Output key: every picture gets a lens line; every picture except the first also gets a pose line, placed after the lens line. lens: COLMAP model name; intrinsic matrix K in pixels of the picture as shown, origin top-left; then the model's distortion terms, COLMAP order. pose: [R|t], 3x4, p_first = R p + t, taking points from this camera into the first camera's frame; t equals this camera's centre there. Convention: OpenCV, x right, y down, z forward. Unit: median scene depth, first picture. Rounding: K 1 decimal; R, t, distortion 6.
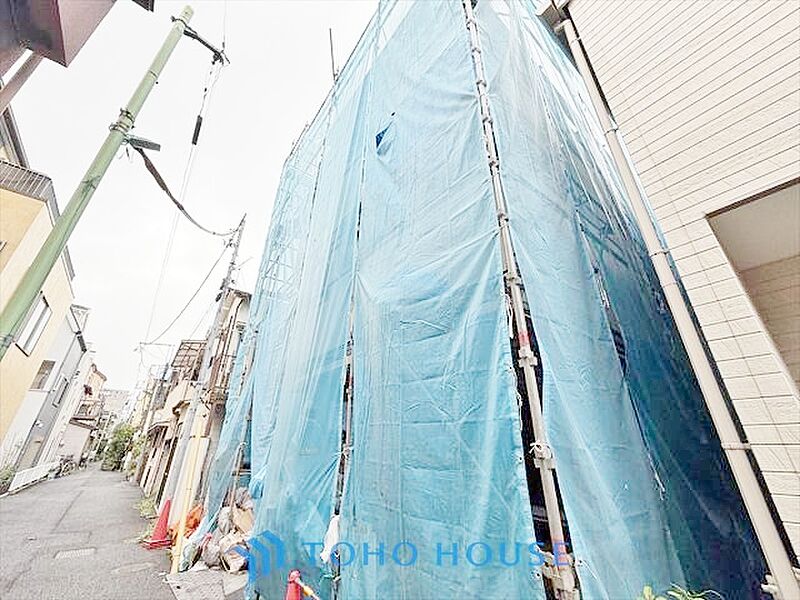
lens RADIAL K [[318.4, 0, 398.7], [0, 318.4, 300.9], [0, 0, 1]] dist [-0.001621, 0.000179]
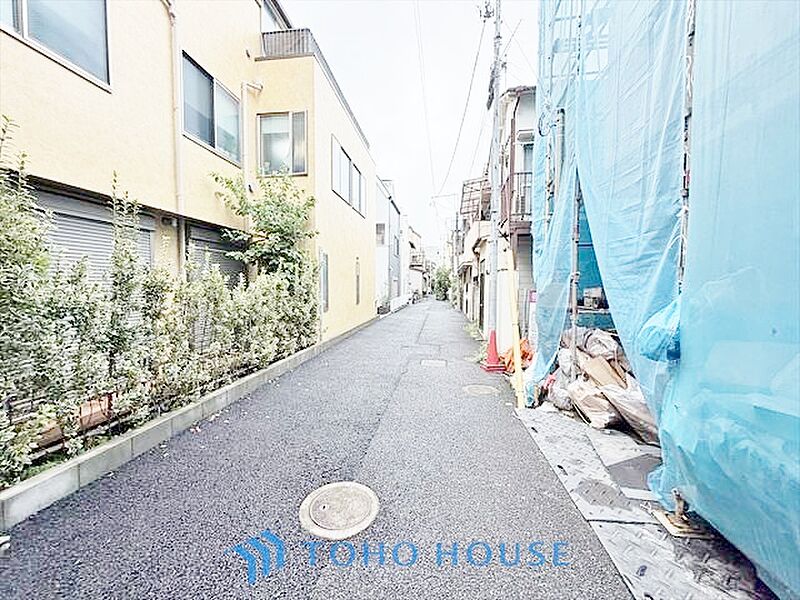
lens RADIAL K [[318.4, 0, 399.5], [0, 318.4, 301.2], [0, 0, 1]] dist [-0.001621, 0.000179]
pose [[0.688697, 0.030159, -0.724421, -0.386273], [0.310532, 0.890589, 0.332296, 0.238201], [0.655184, -0.453807, 0.603981, 0.470386]]
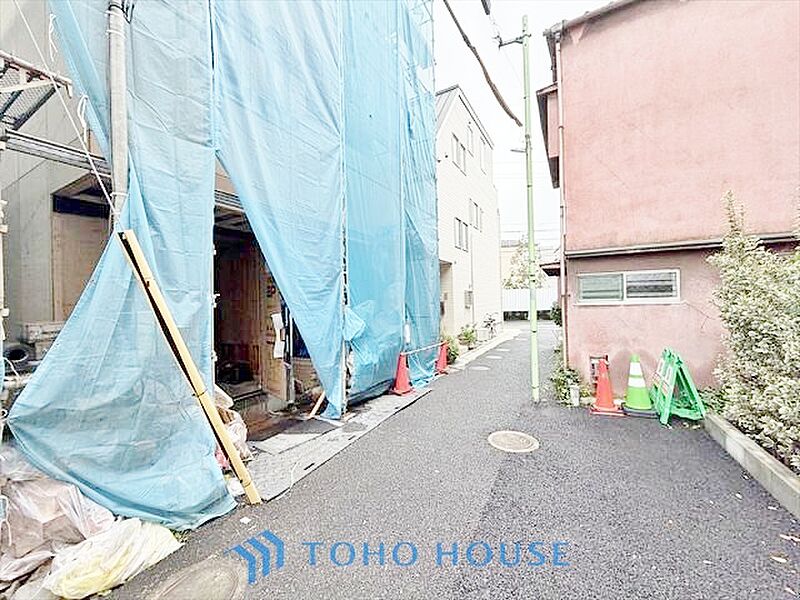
lens RADIAL K [[318.4, 0, 398.4], [0, 318.4, 300.6], [0, 0, 1]] dist [-0.001621, 0.000179]
pose [[-0.379289, 0.005003, 0.925265, -1.685476], [-0.370062, 0.915705, -0.156649, 0.651289], [-0.848053, -0.401820, -0.345465, 1.407469]]
